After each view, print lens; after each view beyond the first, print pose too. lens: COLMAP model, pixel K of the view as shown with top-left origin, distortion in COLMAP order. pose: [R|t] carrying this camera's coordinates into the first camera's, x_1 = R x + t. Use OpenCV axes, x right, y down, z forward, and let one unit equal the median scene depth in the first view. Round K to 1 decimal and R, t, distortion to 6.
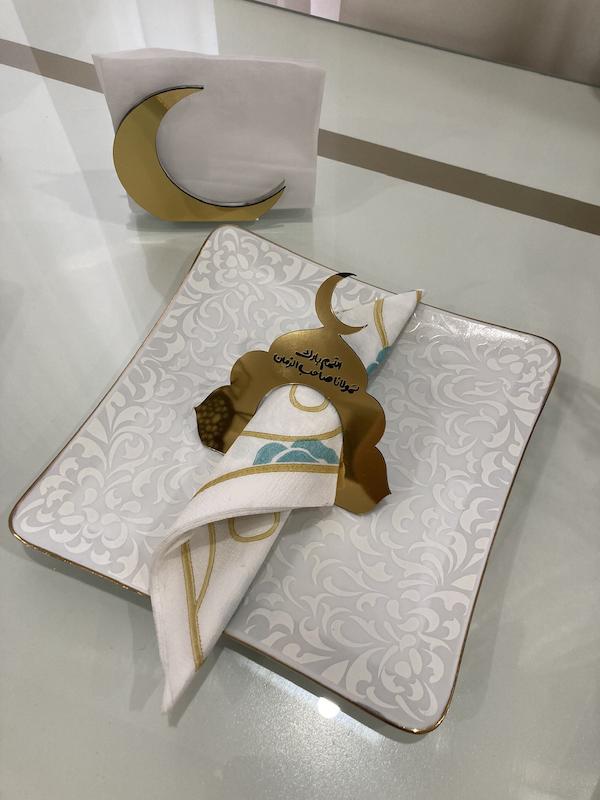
lens RADIAL K [[573.0, 0, 287.3], [0, 573.0, 401.2], [0, 0, 1]] dist [0.001849, 0.000380]
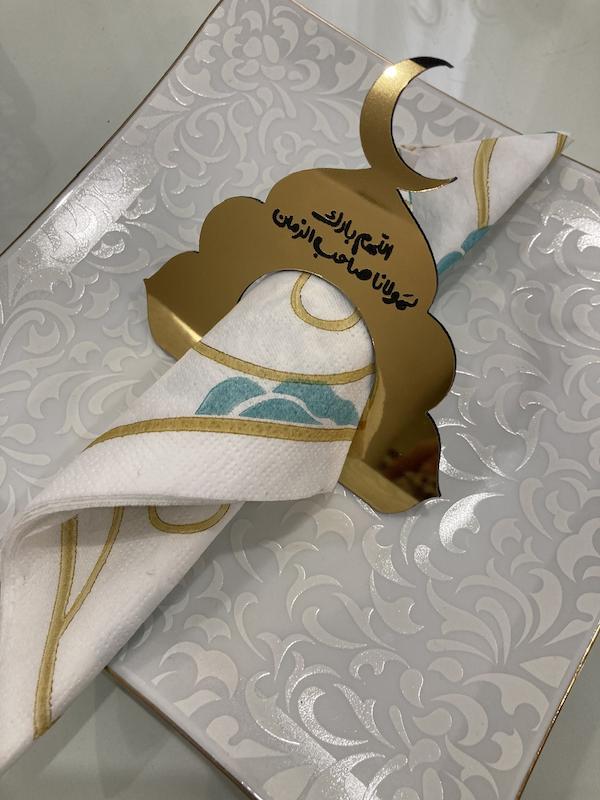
lens RADIAL K [[673.0, 0, 270.7], [0, 673.0, 387.2], [0, 0, 1]] dist [-0.031868, 0.001272]
pose [[0.983850, 0.153609, -0.091889, 0.057186], [-0.135122, 0.974052, 0.181560, -0.034475], [0.117394, -0.166211, 0.979077, 0.352421]]
